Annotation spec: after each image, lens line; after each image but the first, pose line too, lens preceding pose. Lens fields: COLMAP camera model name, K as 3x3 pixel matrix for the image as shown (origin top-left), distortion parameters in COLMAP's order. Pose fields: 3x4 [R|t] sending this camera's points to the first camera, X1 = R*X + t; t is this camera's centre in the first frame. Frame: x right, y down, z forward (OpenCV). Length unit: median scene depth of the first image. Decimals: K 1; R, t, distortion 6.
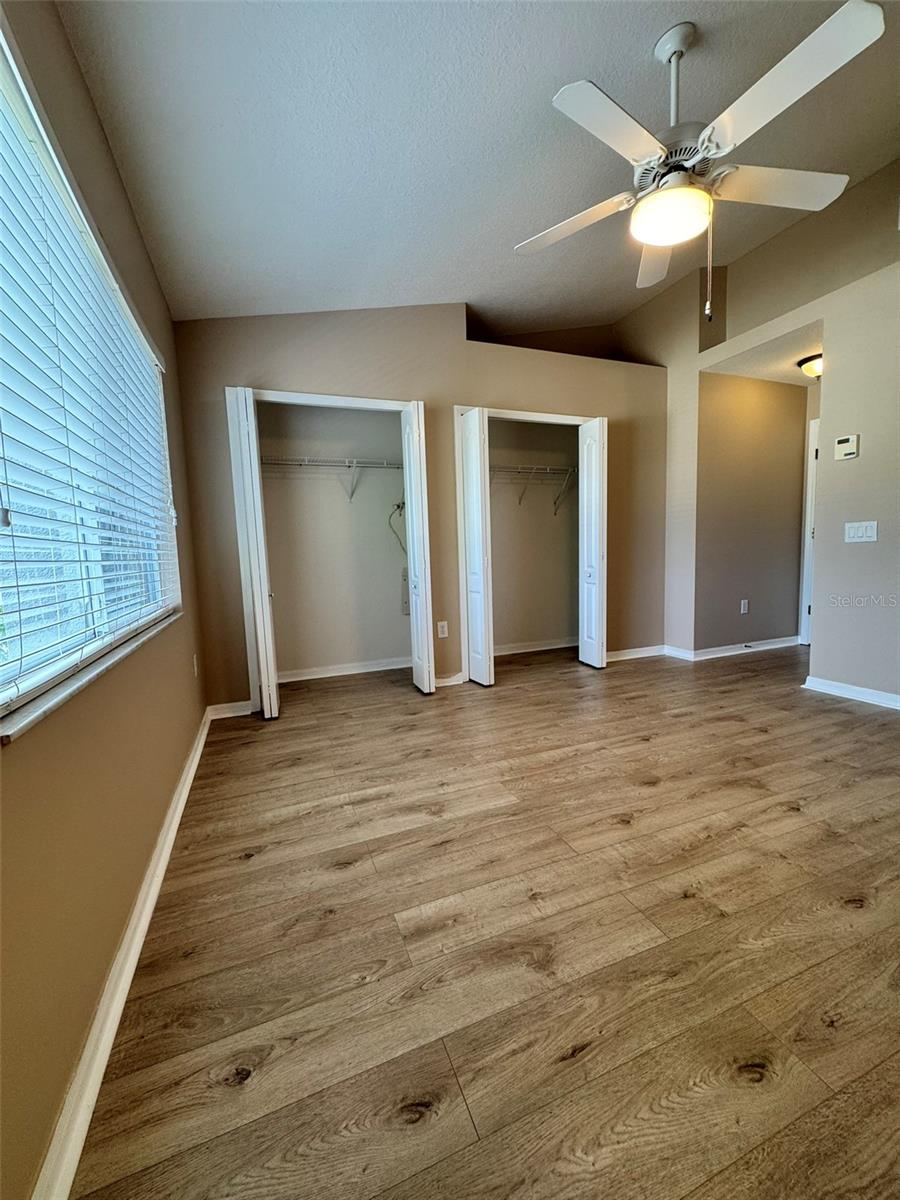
lens RADIAL K [[478.9, 0, 448.6], [0, 478.9, 598.2], [0, 0, 1]] dist [-0.002998, 0.000227]
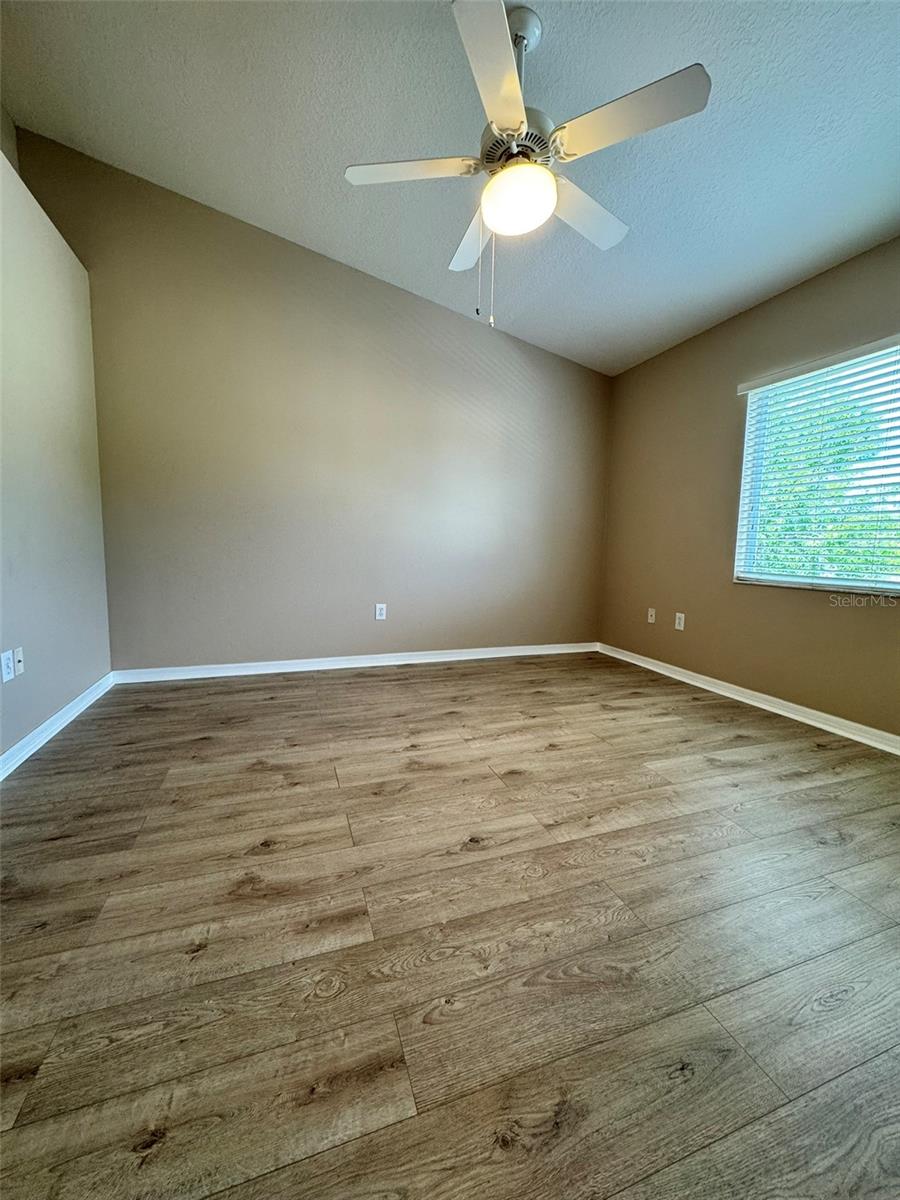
lens RADIAL K [[478.9, 0, 448.6], [0, 478.9, 598.2], [0, 0, 1]] dist [-0.002998, 0.000227]
pose [[-0.999211, 0.011438, 0.038046, 0.533330], [0.018967, 0.978817, 0.203857, -0.174625], [-0.034908, 0.204418, -0.978261, 1.963172]]
